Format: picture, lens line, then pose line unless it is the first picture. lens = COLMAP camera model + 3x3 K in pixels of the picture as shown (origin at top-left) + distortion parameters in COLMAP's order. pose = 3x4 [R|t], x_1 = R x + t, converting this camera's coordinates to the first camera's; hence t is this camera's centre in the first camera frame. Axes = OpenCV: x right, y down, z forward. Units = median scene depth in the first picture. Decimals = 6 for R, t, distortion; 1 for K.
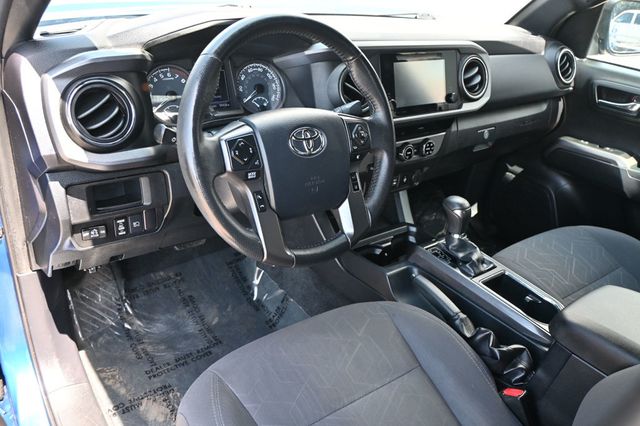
lens RADIAL K [[502.3, 0, 314.7], [0, 502.3, 210.8], [0, 0, 1]] dist [0.013325, 0.003621]
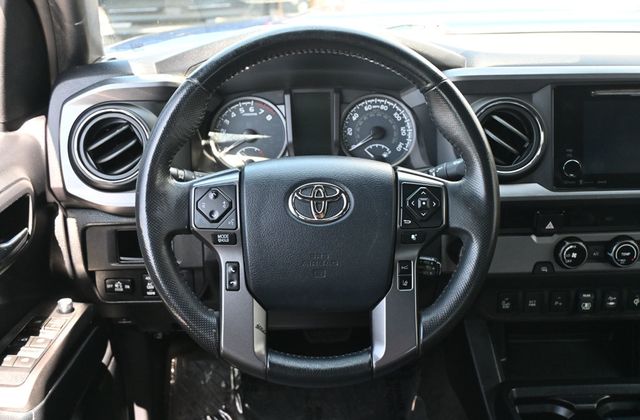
lens RADIAL K [[689.8, 0, 319.3], [0, 689.8, 210.3], [0, 0, 1]] dist [0.009911, 0.000000]
pose [[0.820453, 0.104590, -0.562066, 0.427158], [-0.184643, 0.978915, -0.087366, -0.037094], [0.541077, 0.175461, 0.822465, 0.182771]]
